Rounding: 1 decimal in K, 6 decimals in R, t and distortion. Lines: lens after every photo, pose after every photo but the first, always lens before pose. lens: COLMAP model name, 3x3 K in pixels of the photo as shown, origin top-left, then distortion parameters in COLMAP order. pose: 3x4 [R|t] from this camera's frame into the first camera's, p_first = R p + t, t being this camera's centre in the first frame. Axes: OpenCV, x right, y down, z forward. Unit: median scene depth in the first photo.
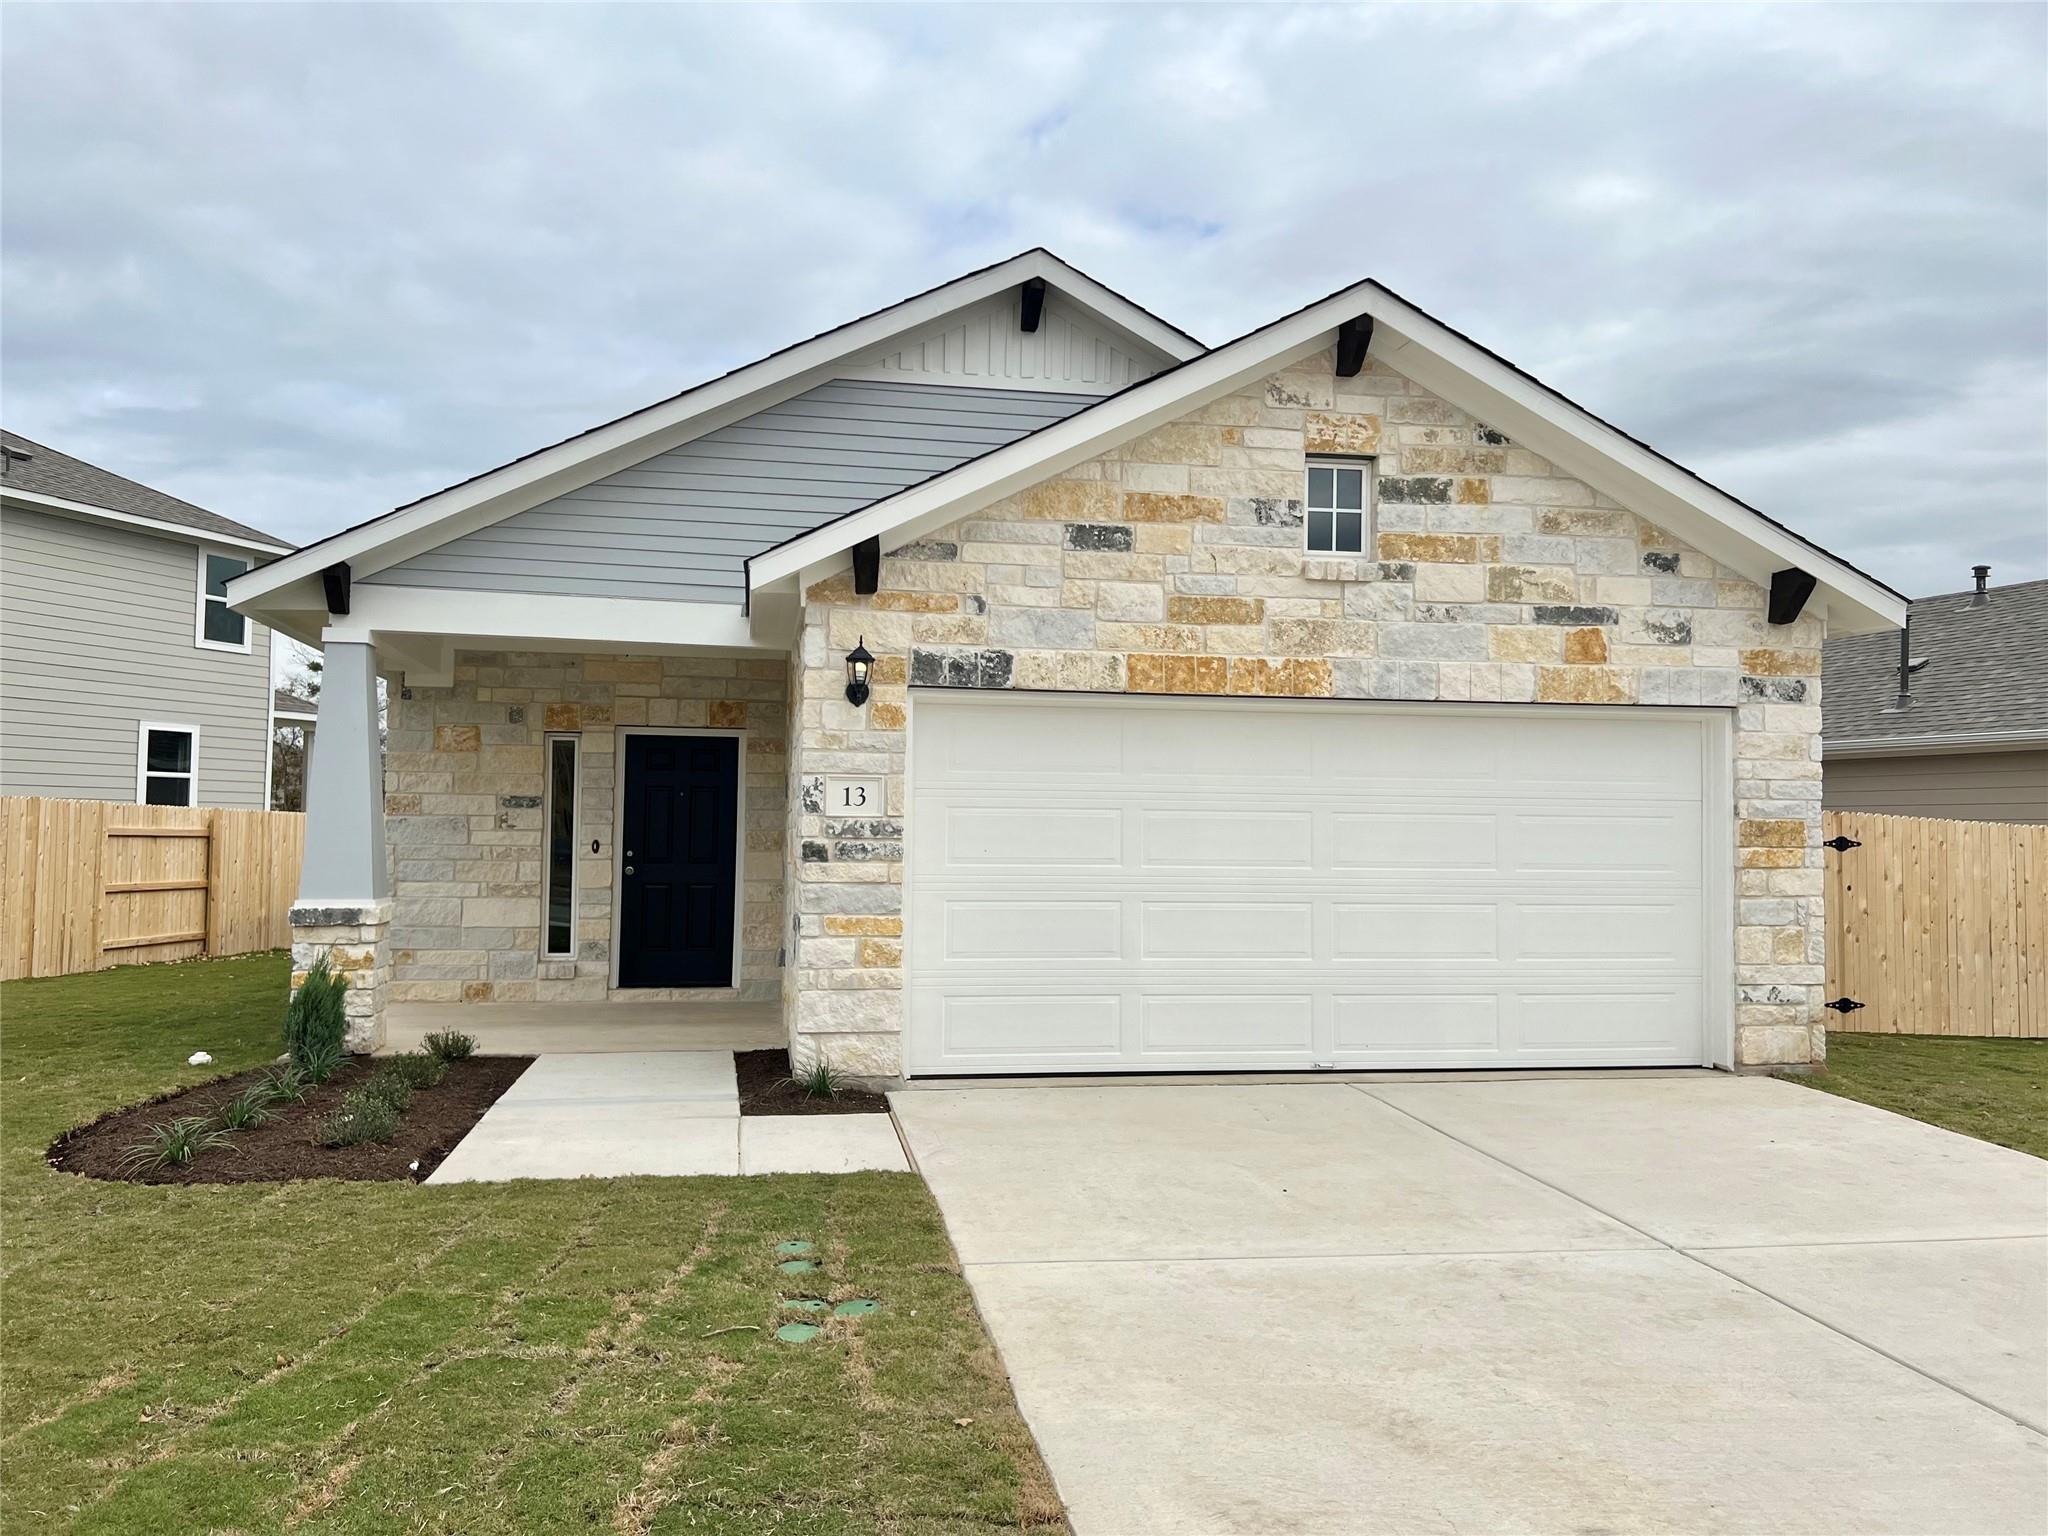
lens RADIAL K [[1556.3, 0, 1024.0], [0, 1556.3, 768.0], [0, 0, 1]] dist [0.005076, -0.009555]
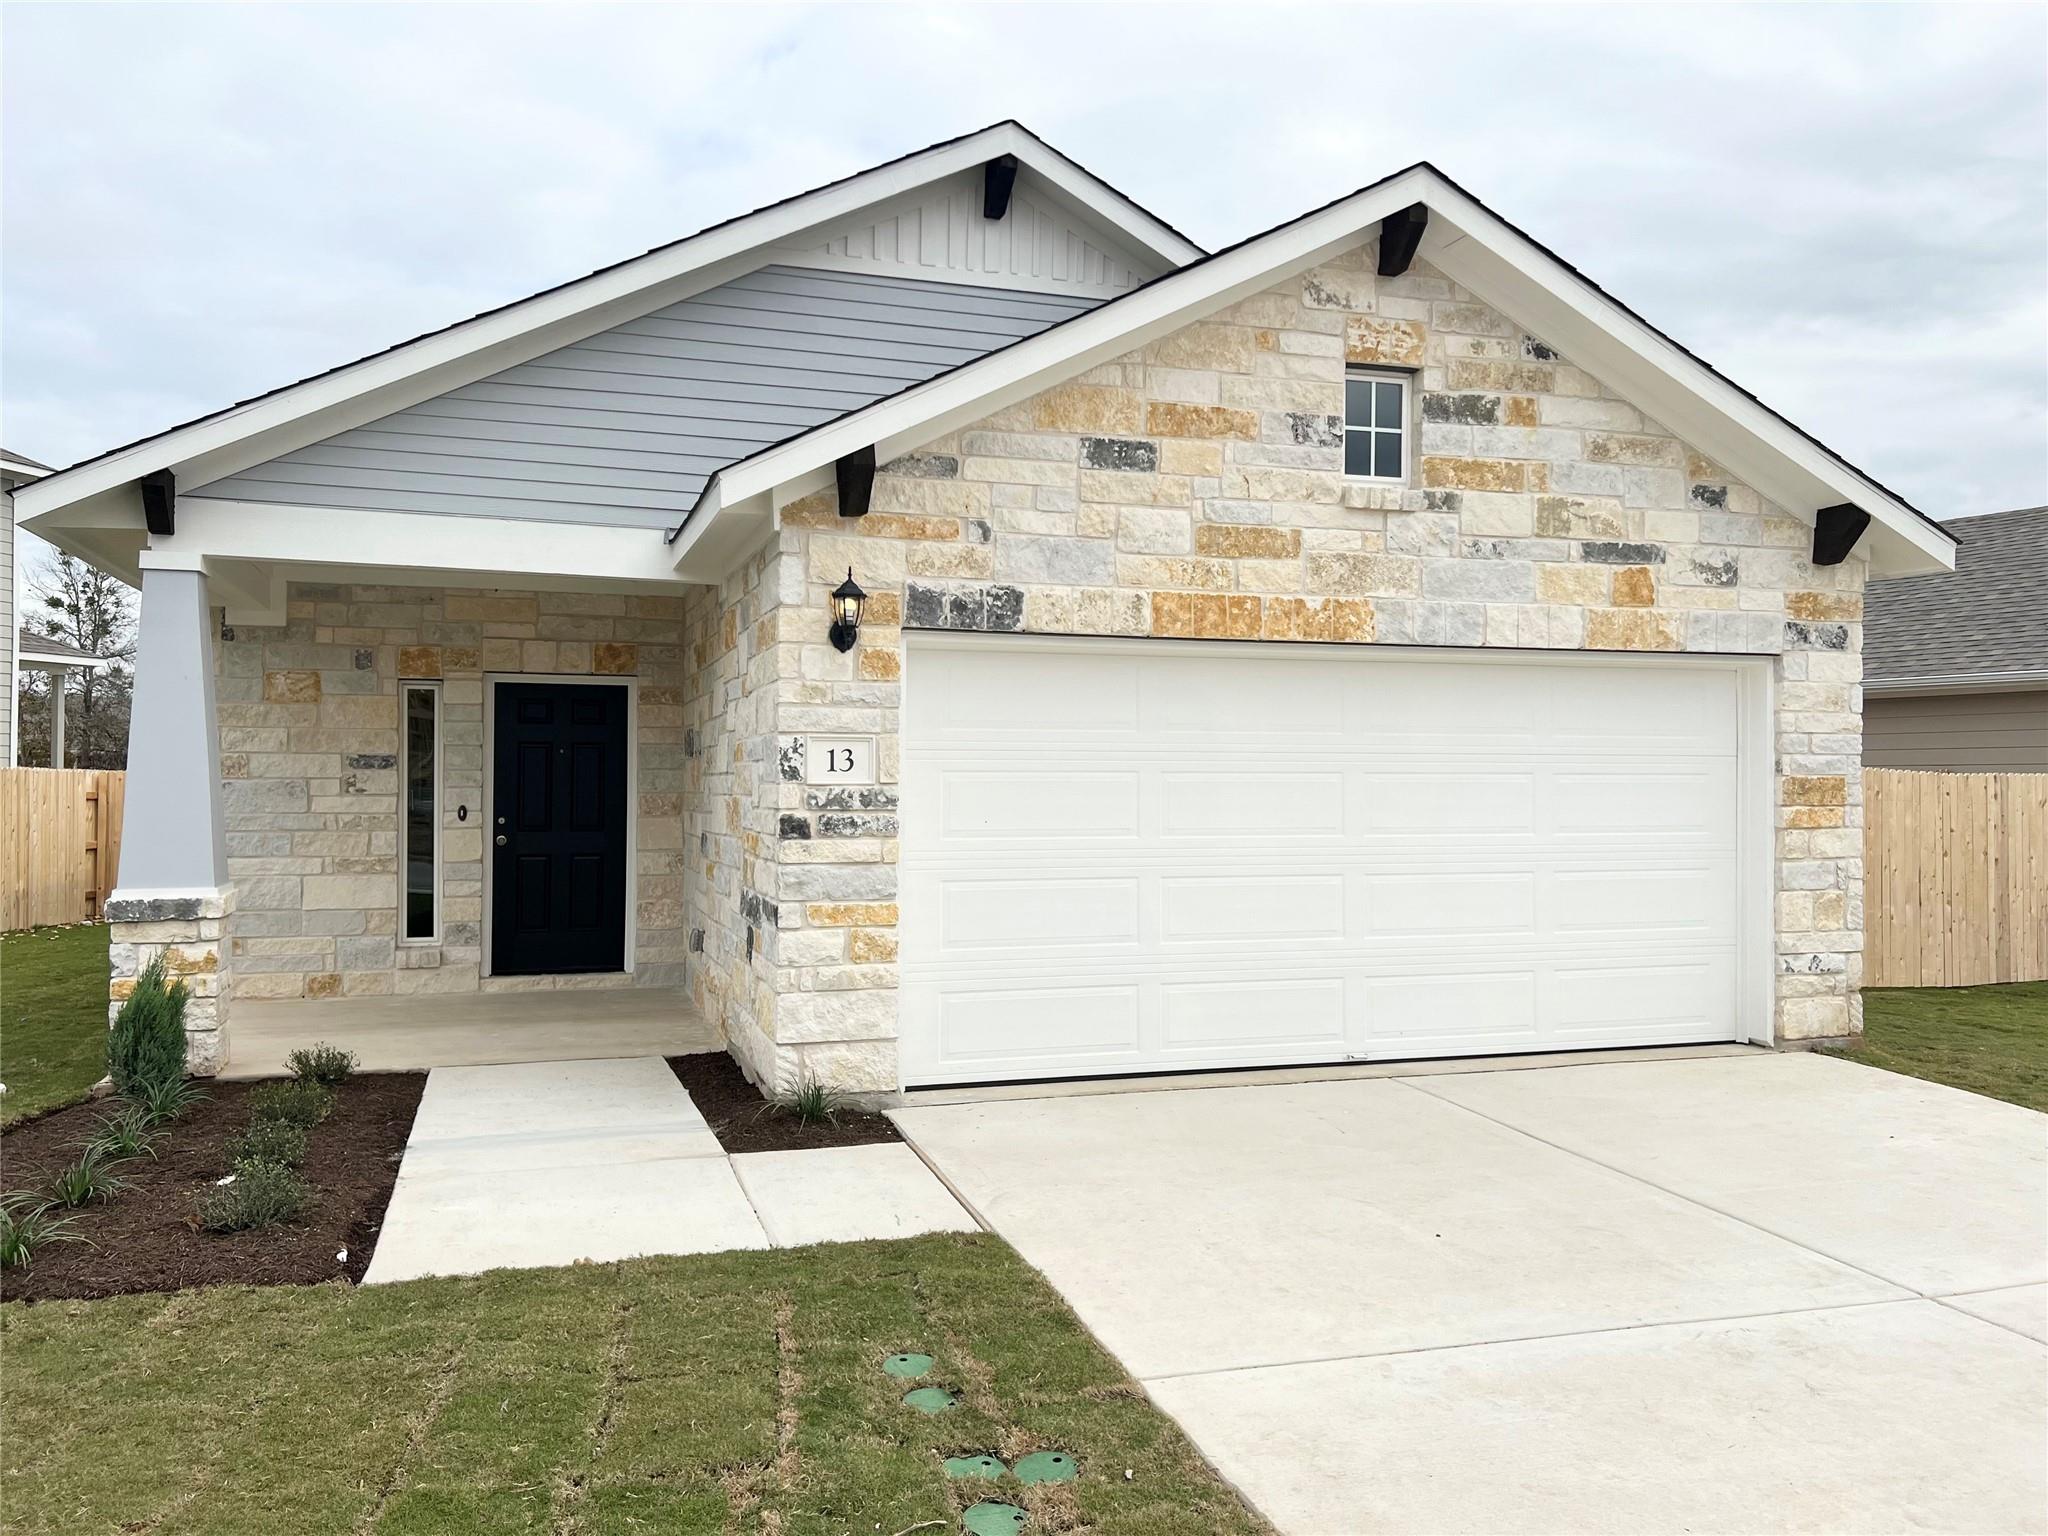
lens RADIAL K [[1556.3, 0, 1024.0], [0, 1556.3, 768.0], [0, 0, 1]] dist [0.005076, -0.009555]
pose [[0.990875, -0.007393, 0.134581, -0.114427], [0.002418, 0.999309, 0.037094, -0.007580], [-0.134762, -0.036430, 0.990208, 0.147623]]
